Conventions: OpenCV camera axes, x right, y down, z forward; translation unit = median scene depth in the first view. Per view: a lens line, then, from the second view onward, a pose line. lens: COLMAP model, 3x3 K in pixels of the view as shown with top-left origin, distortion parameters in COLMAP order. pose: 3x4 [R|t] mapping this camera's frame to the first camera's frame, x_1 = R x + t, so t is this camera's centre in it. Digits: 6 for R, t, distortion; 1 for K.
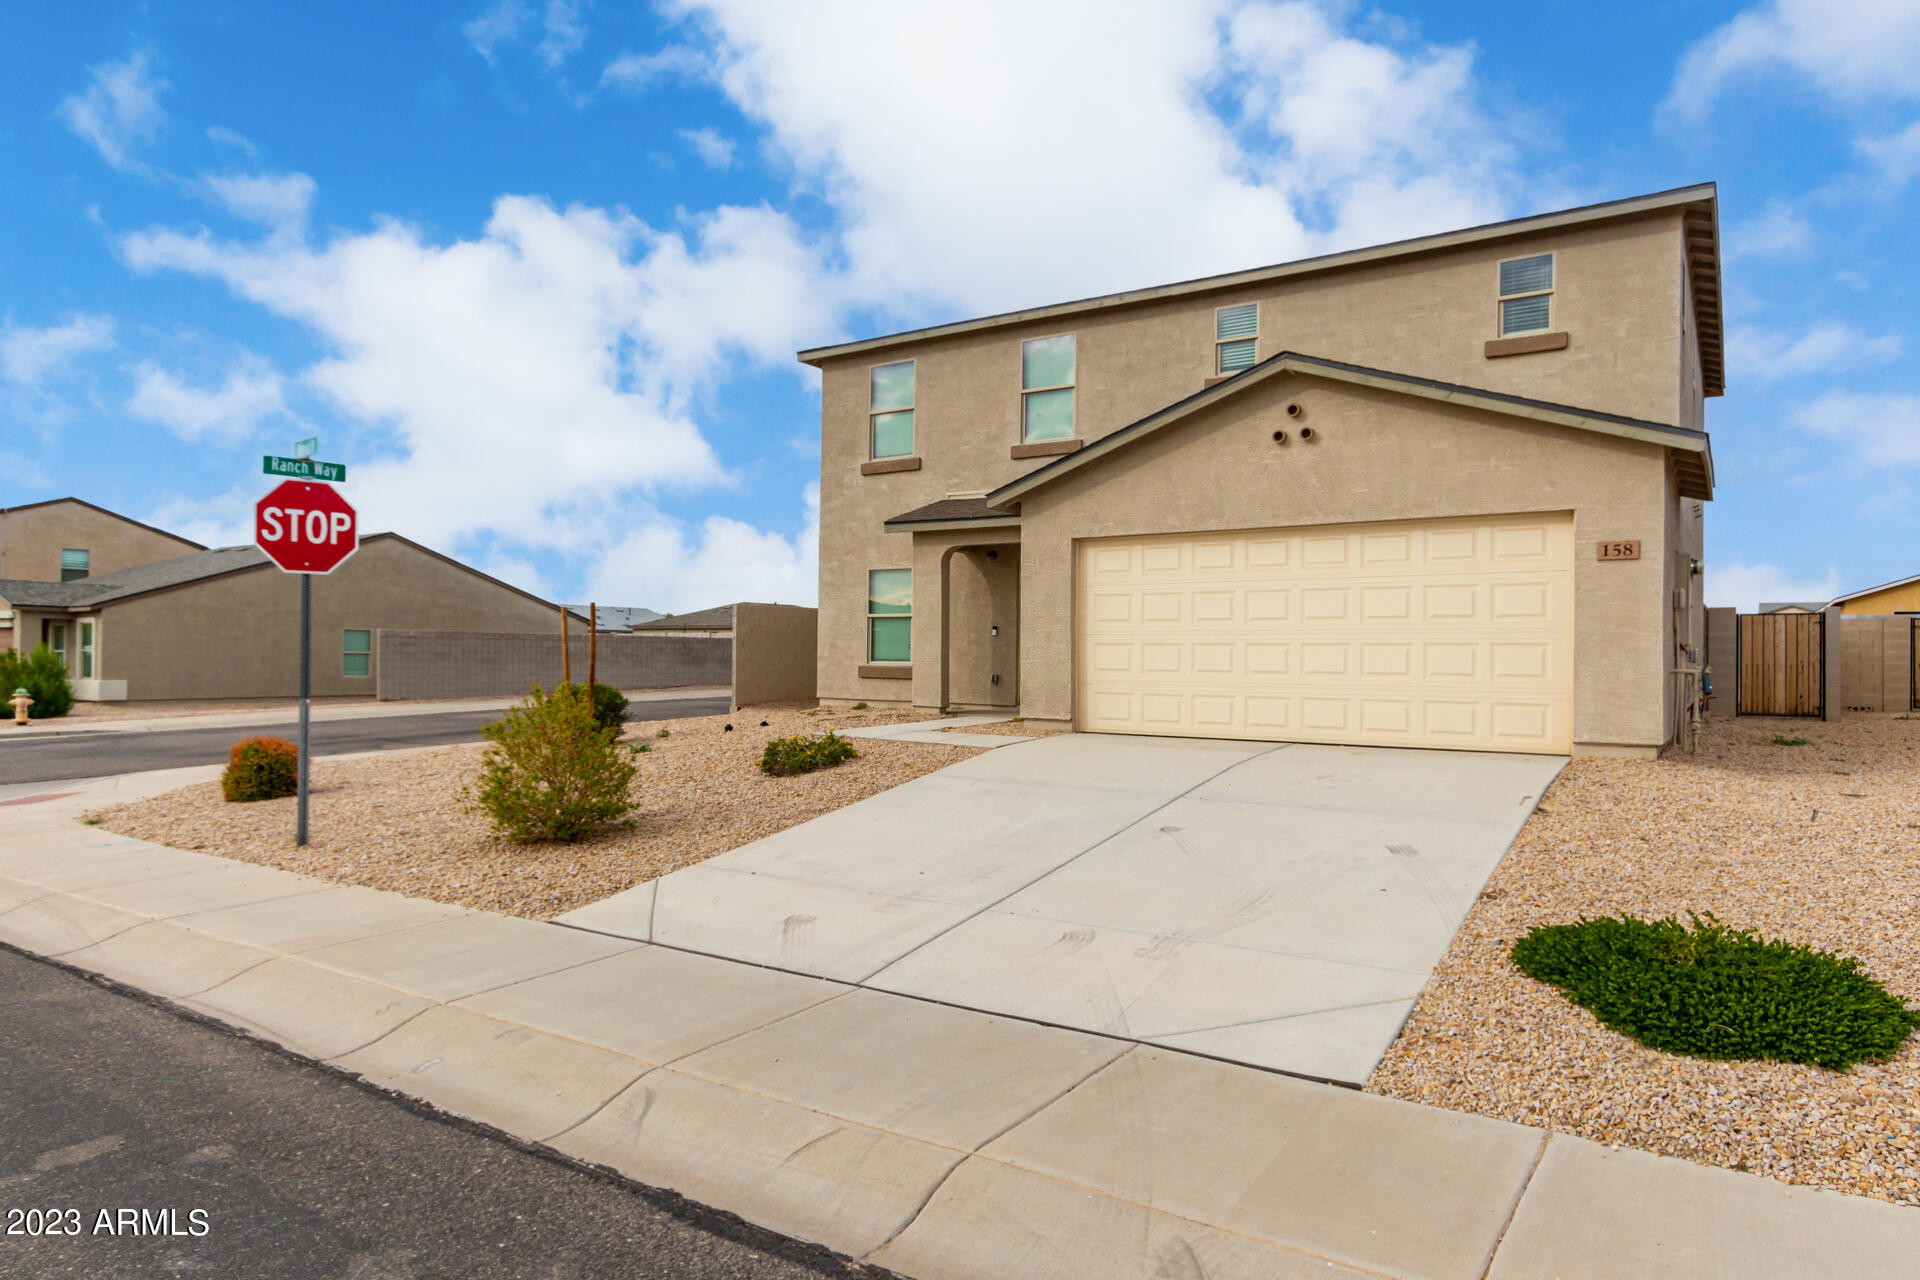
lens RADIAL K [[1139.2, 0, 988.8], [0, 1139.2, 630.4], [0, 0, 1]] dist [0.004617, 0.001694]
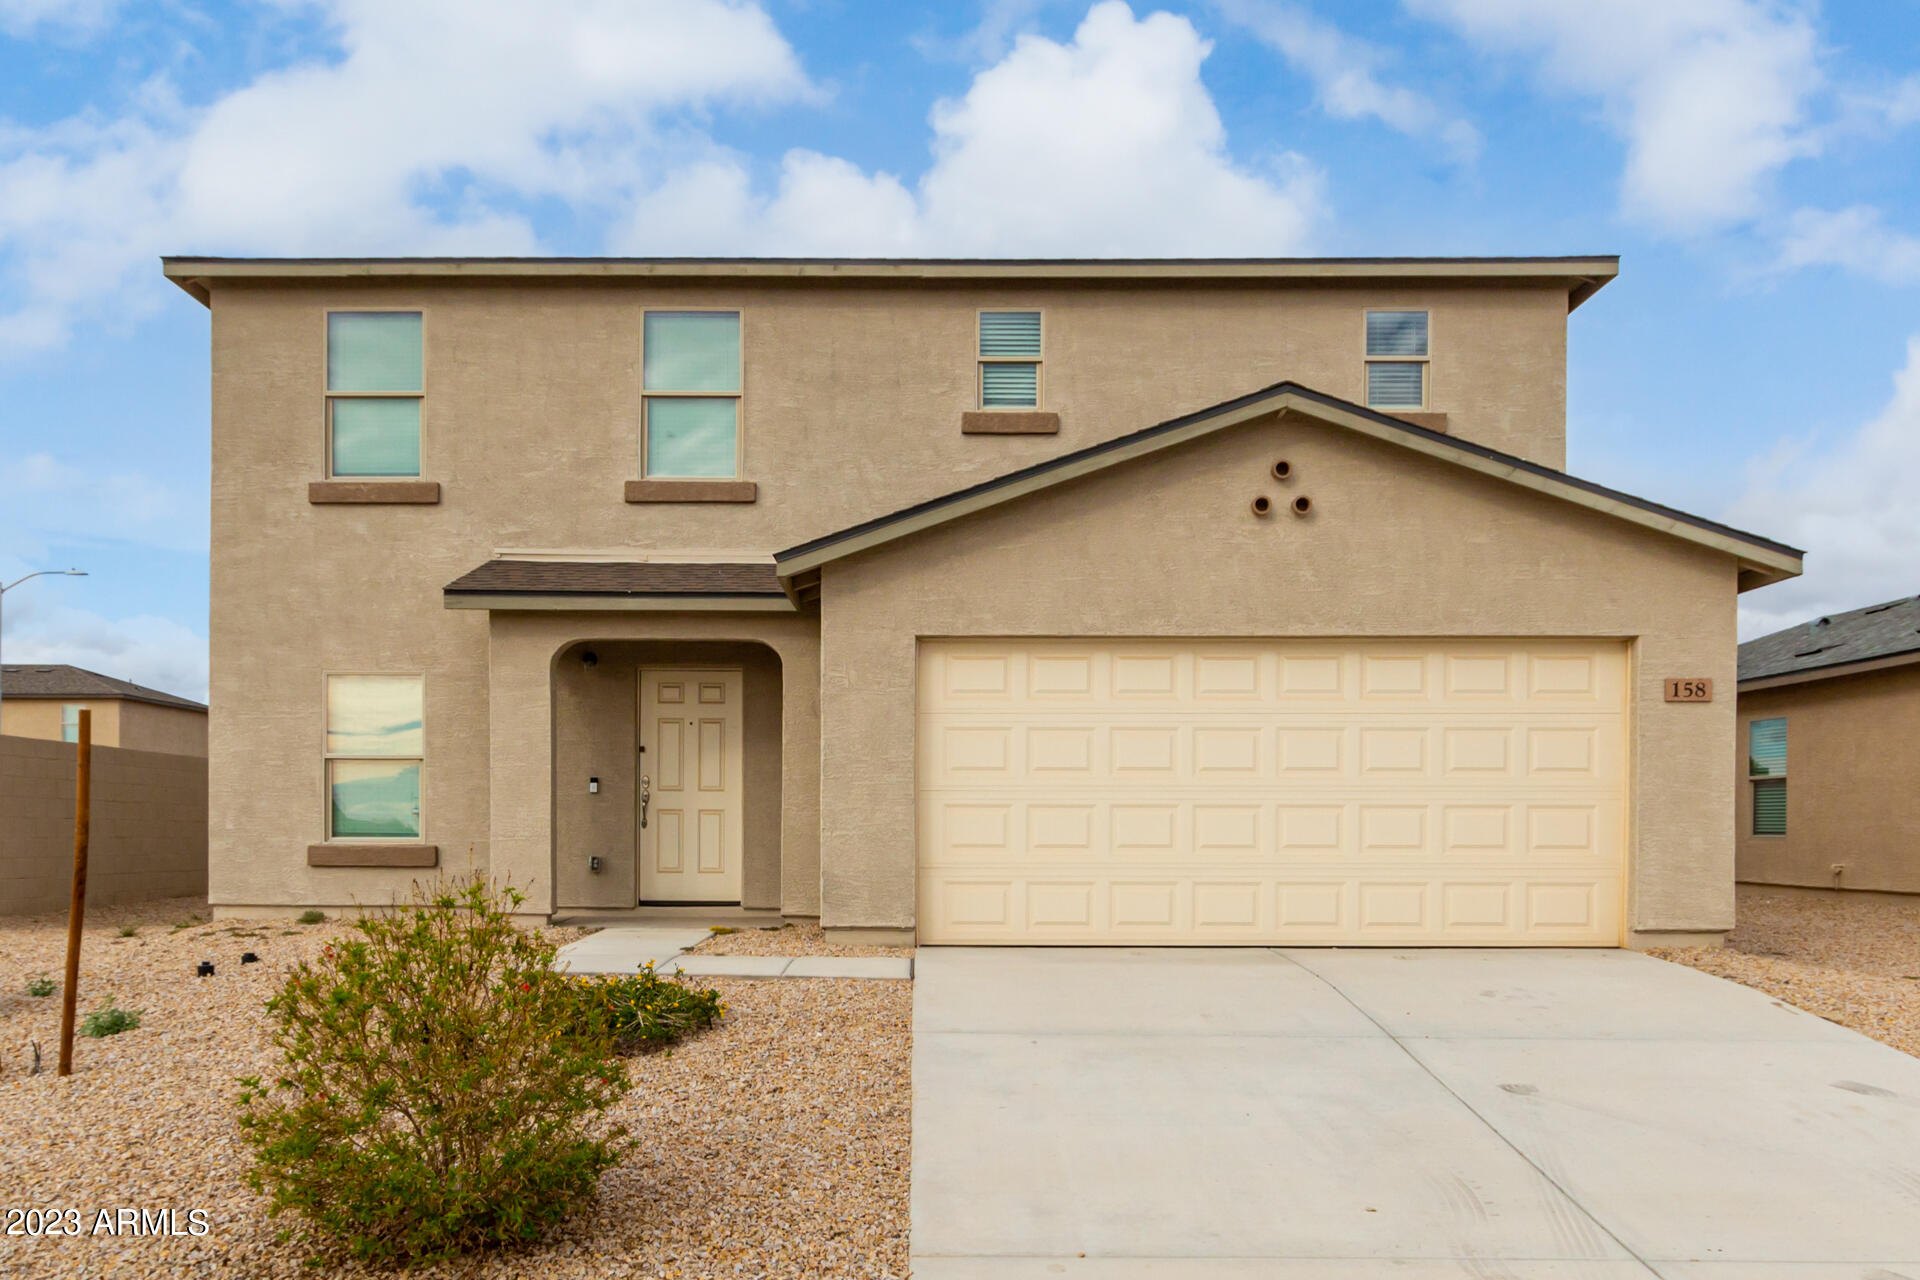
lens RADIAL K [[1542.9, 0, 961.8], [0, 1542.9, 825.5], [0, 0, 1]] dist [-0.002536, 0.011087]
pose [[0.843339, -0.004653, 0.537362, -0.359642], [-0.007251, 0.999773, 0.020037, 0.005497], [-0.537334, -0.020795, 0.843113, 0.275265]]
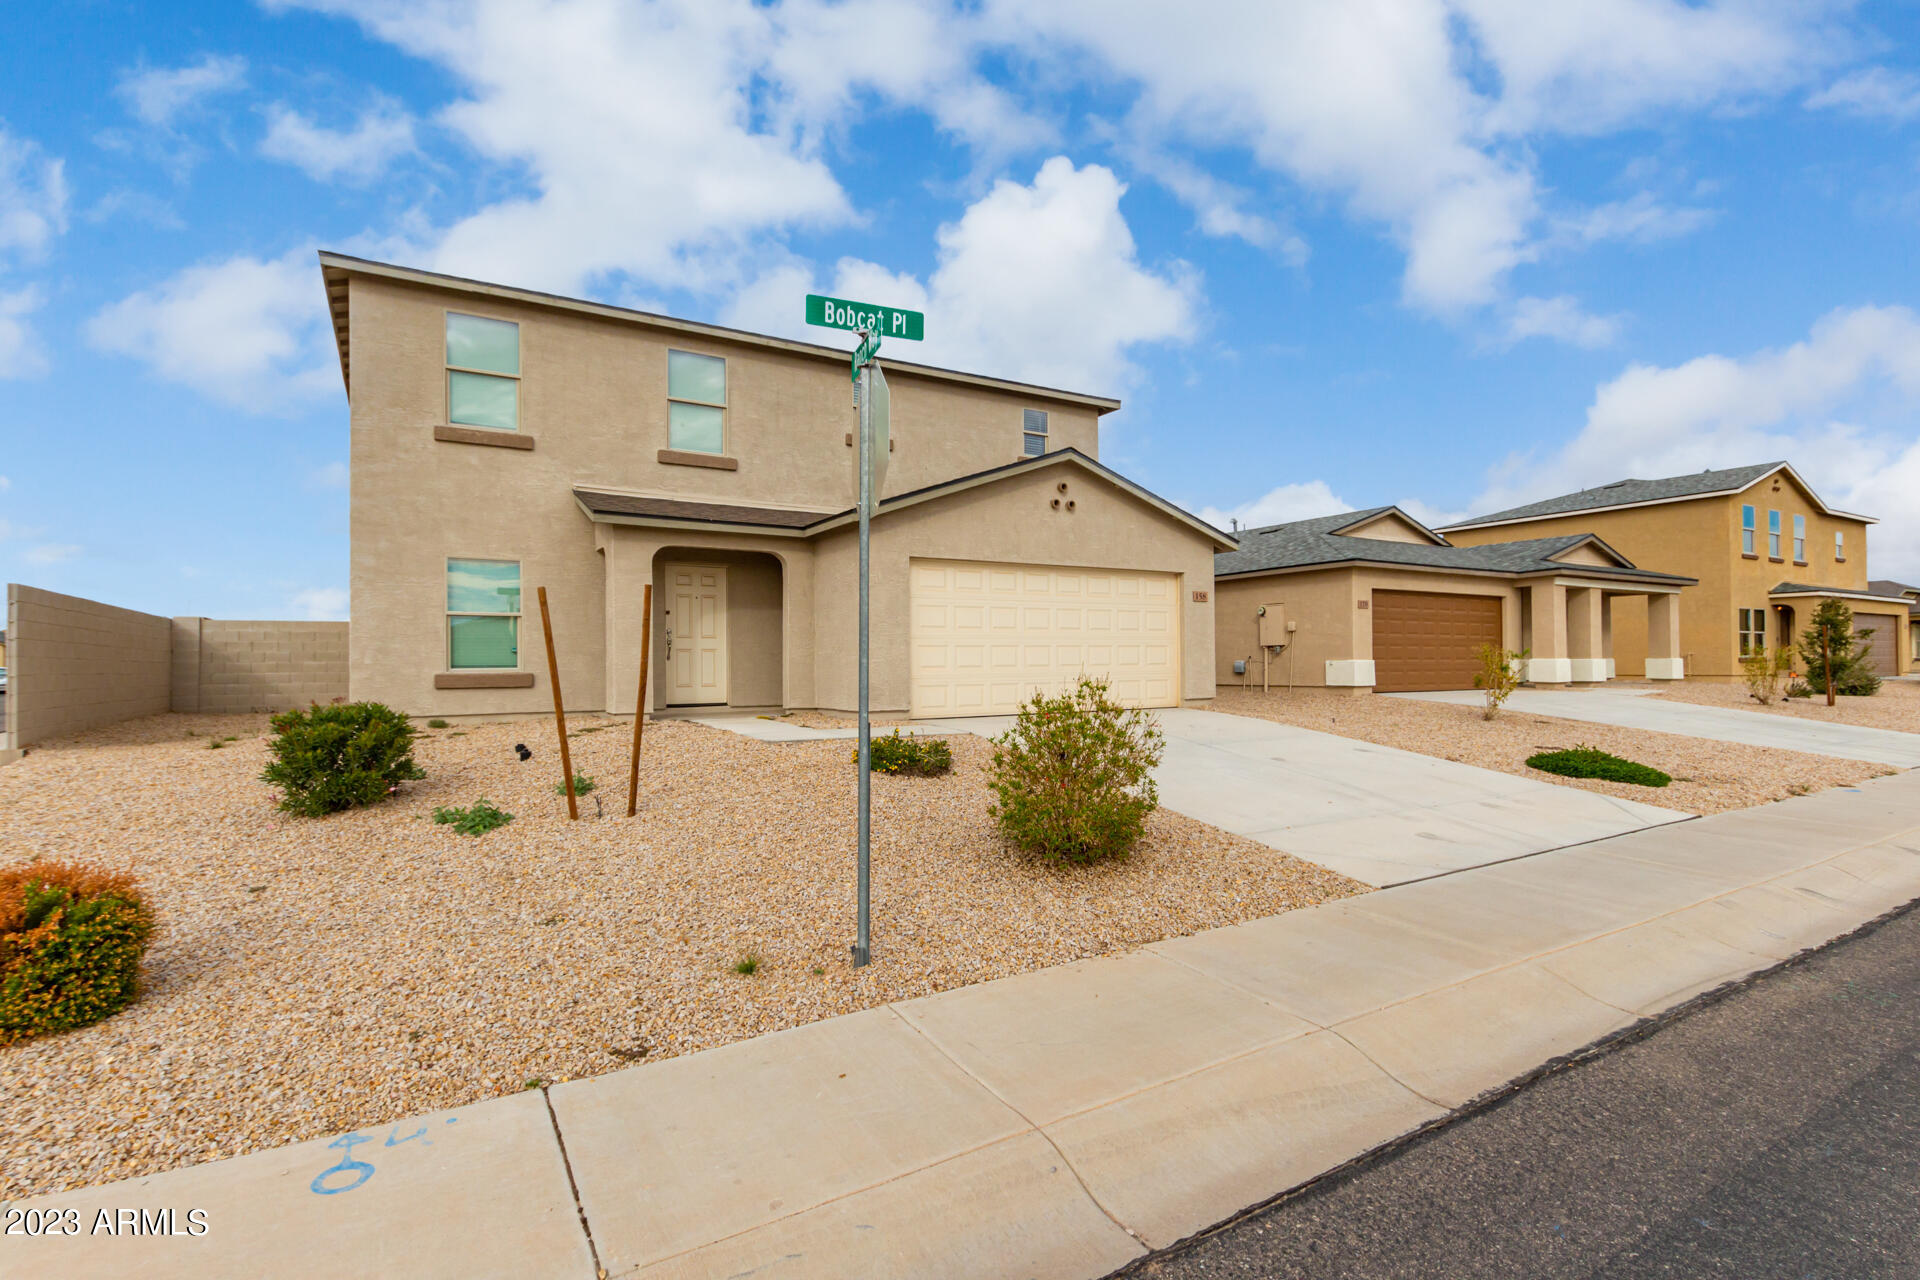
lens RADIAL K [[898.2, 0, 961.7], [0, 898.2, 642.0], [0, 0, 1]] dist [0.007904, -0.003733]
pose [[0.439049, 0.009048, 0.898417, -0.742858], [-0.006939, 0.999954, -0.006679, 0.013750], [-0.898436, -0.003302, 0.439092, 0.541923]]
